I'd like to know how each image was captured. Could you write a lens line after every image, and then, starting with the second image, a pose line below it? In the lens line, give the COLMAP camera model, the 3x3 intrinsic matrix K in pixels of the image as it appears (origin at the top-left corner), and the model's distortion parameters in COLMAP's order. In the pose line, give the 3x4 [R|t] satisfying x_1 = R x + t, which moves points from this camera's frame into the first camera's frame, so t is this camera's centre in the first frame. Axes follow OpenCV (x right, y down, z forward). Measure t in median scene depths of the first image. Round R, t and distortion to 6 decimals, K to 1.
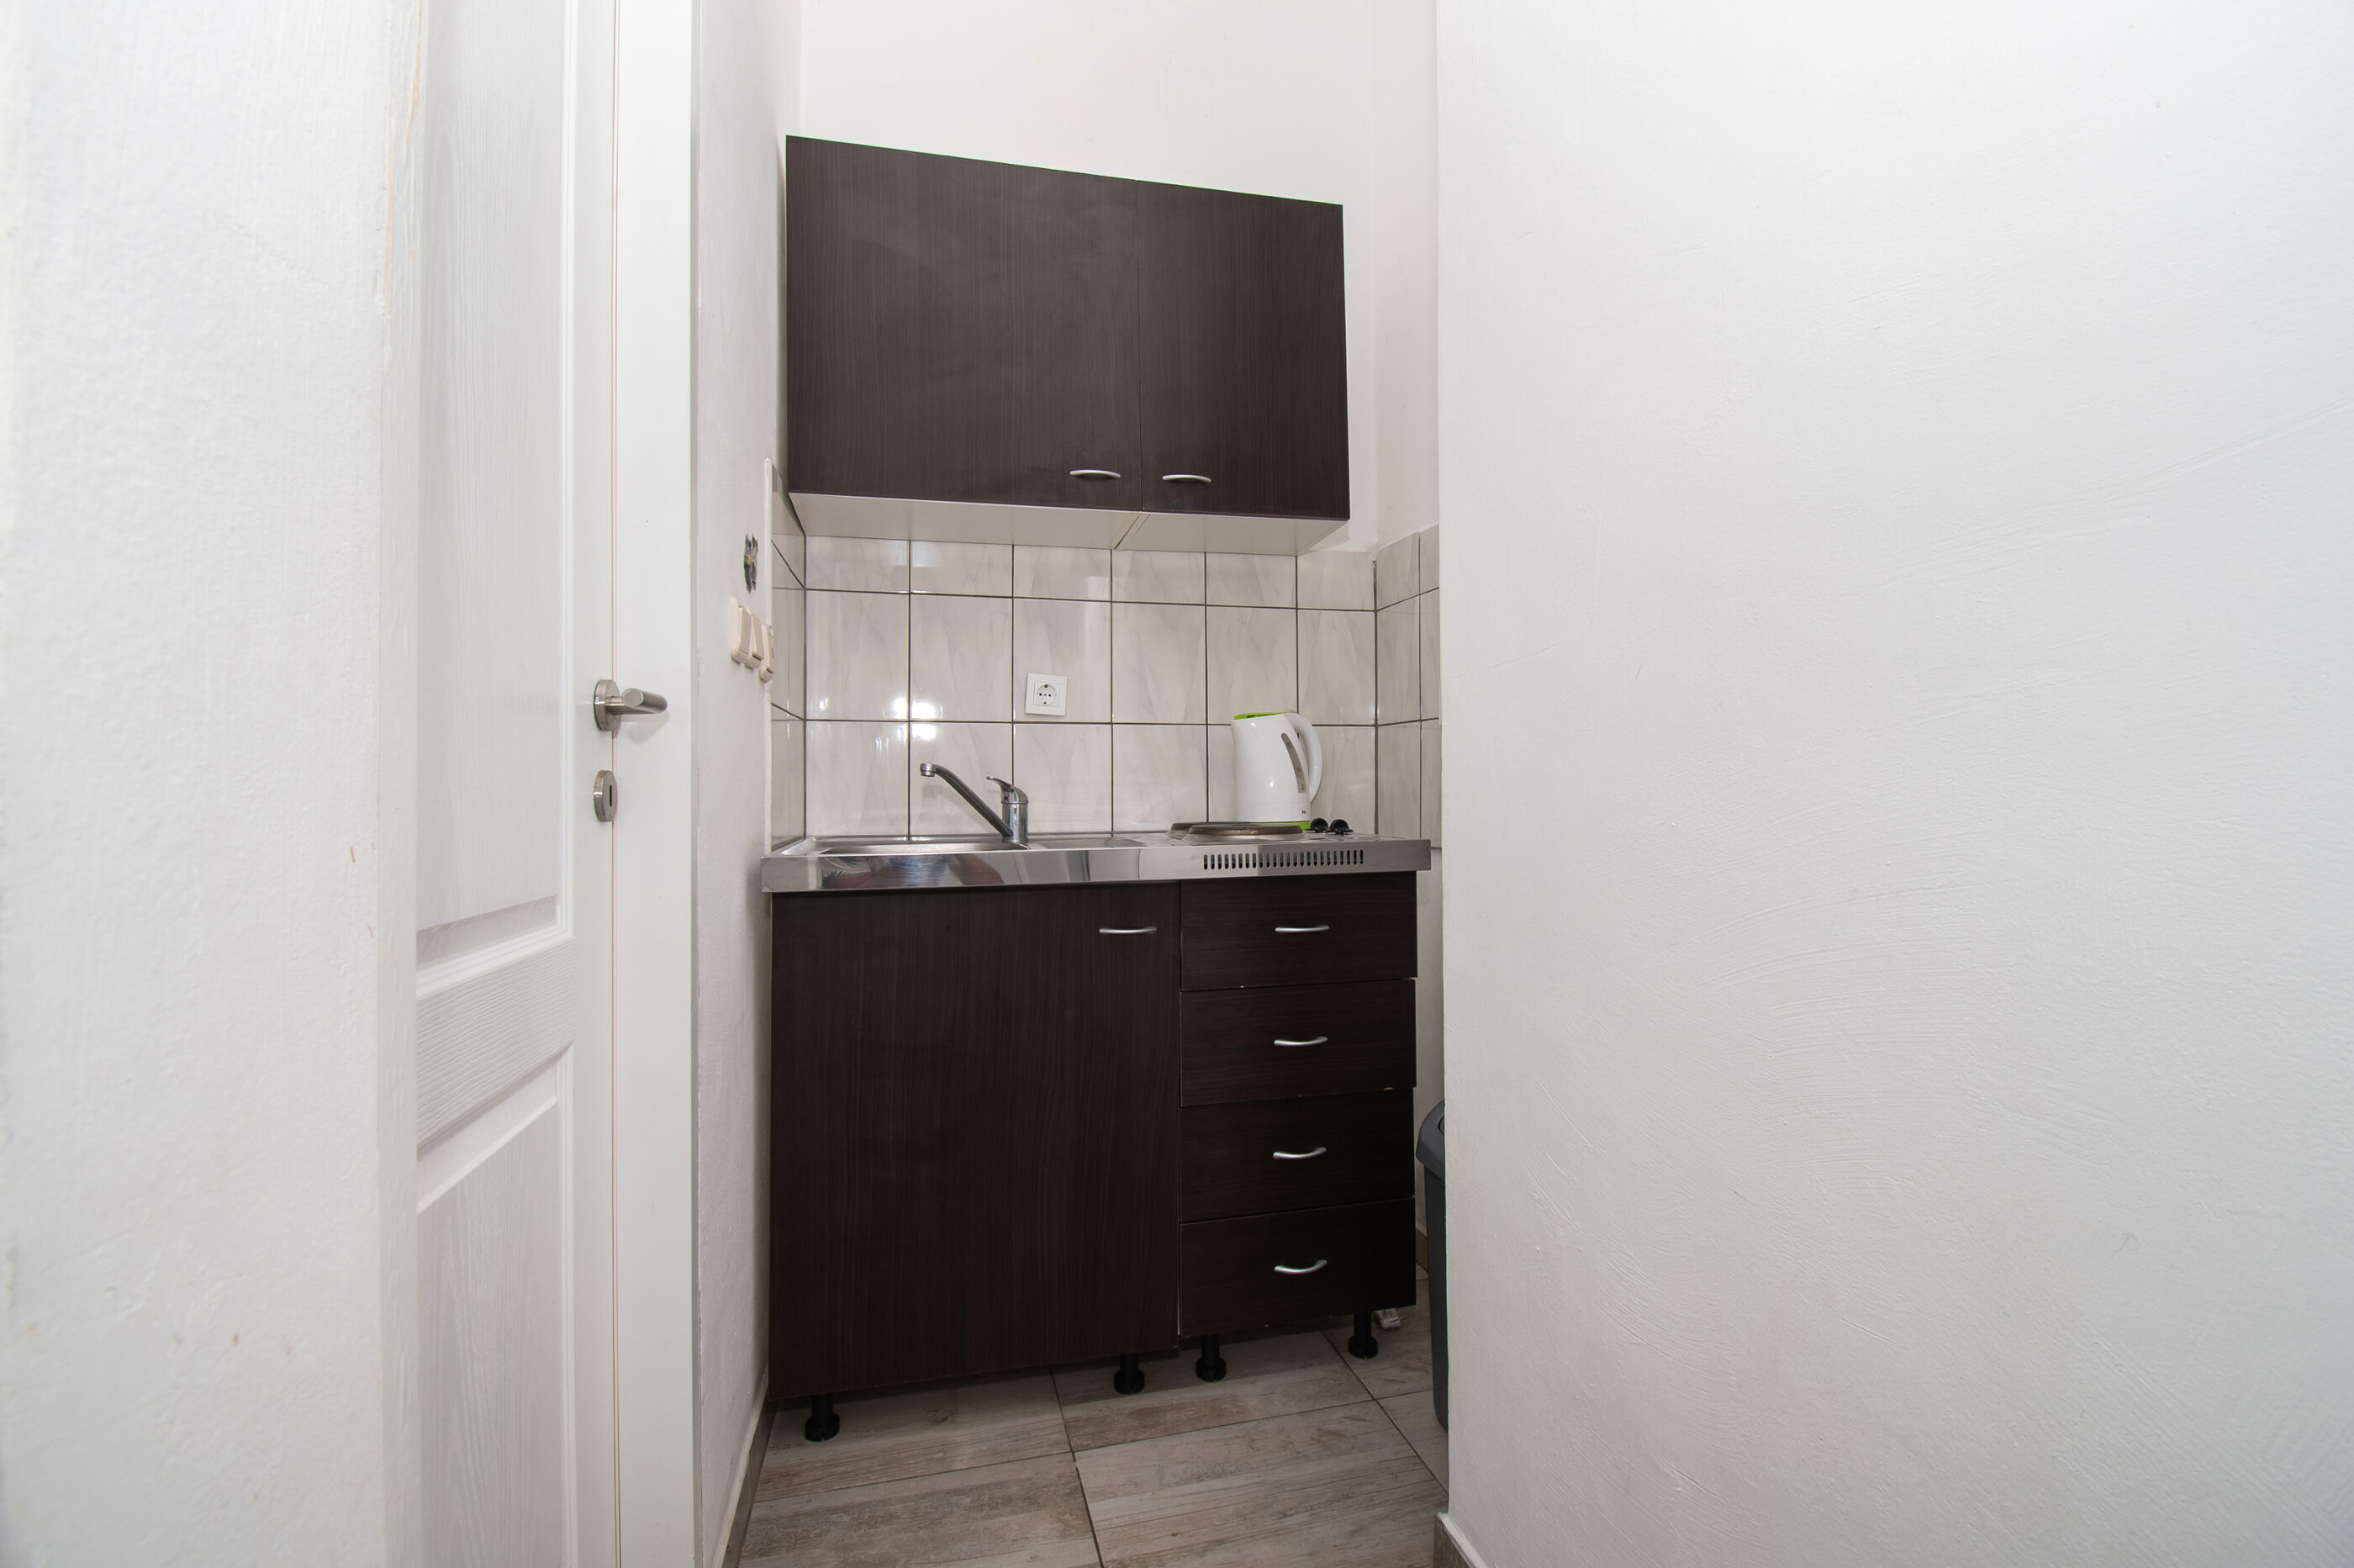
lens RADIAL K [[1061.7, 0, 1180.1], [0, 1061.7, 745.0], [0, 0, 1]] dist [0.001431, -0.011303]
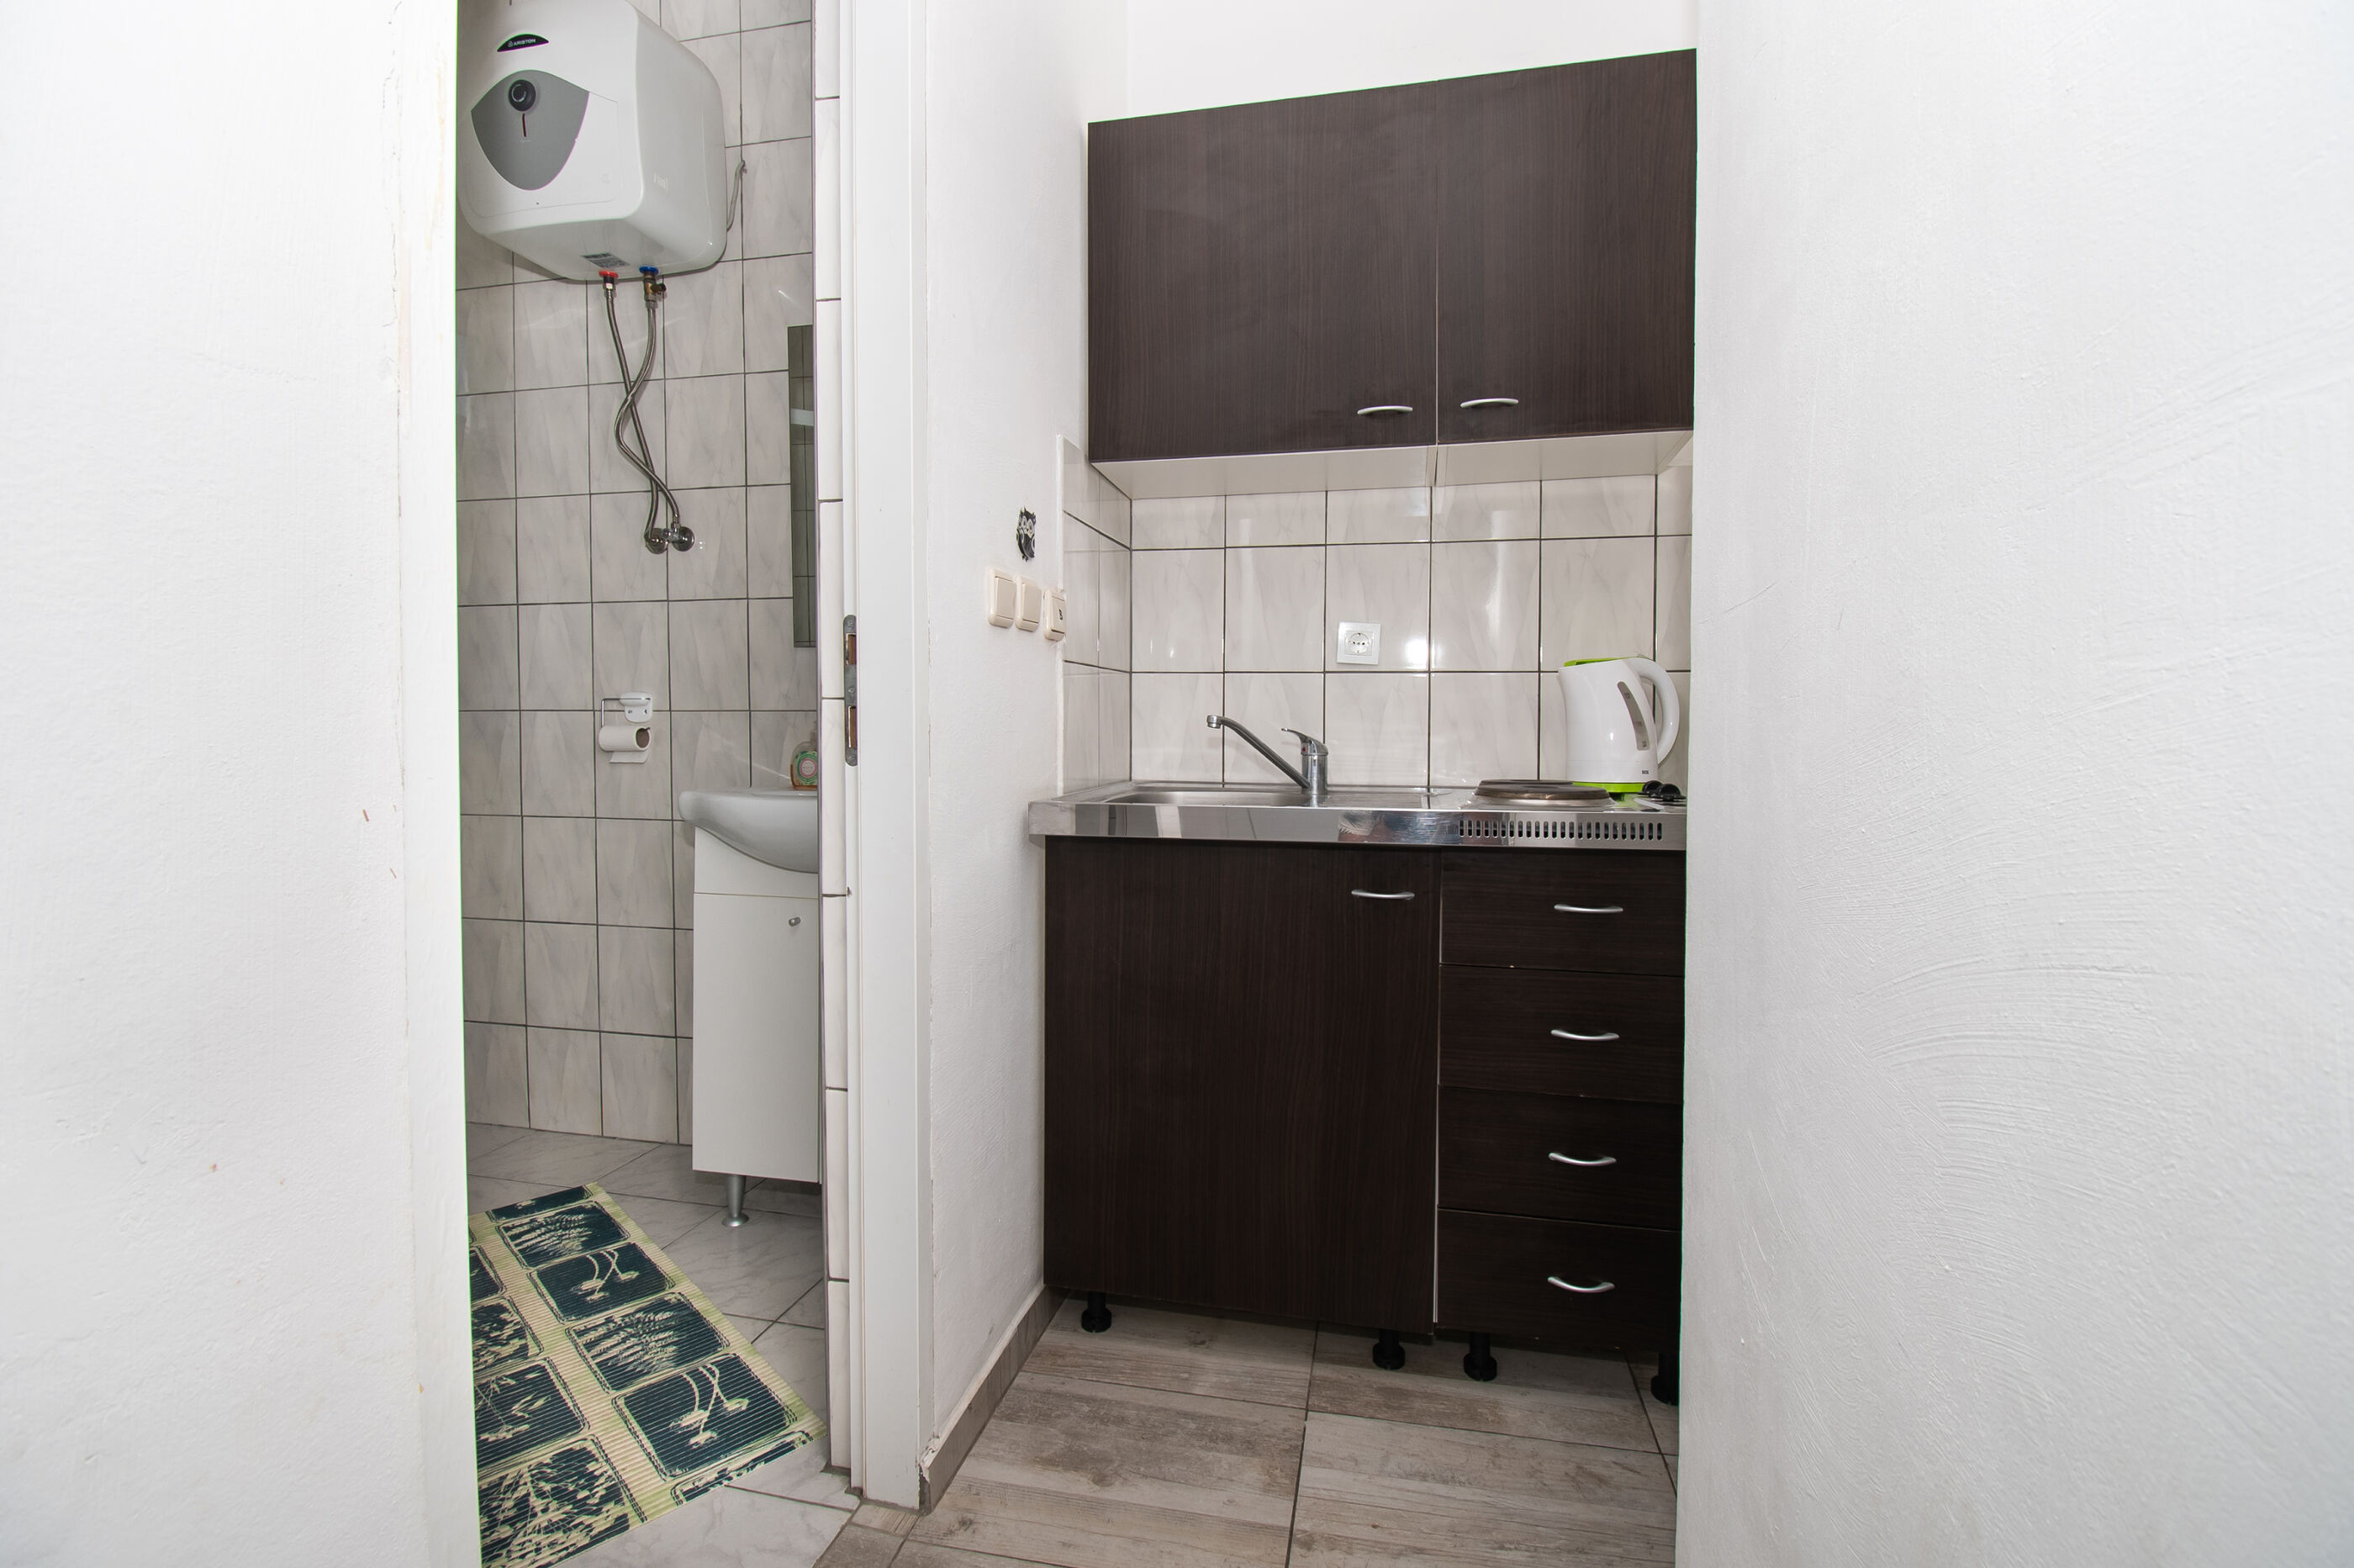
lens RADIAL K [[1043.2, 0, 1097.8], [0, 1043.2, 732.7], [0, 0, 1]] dist [0.001742, -0.009809]
pose [[0.897274, 0.014579, -0.441234, 0.135503], [0.004374, 0.999112, 0.041907, -0.011097], [0.441453, -0.039532, 0.896413, 0.055615]]
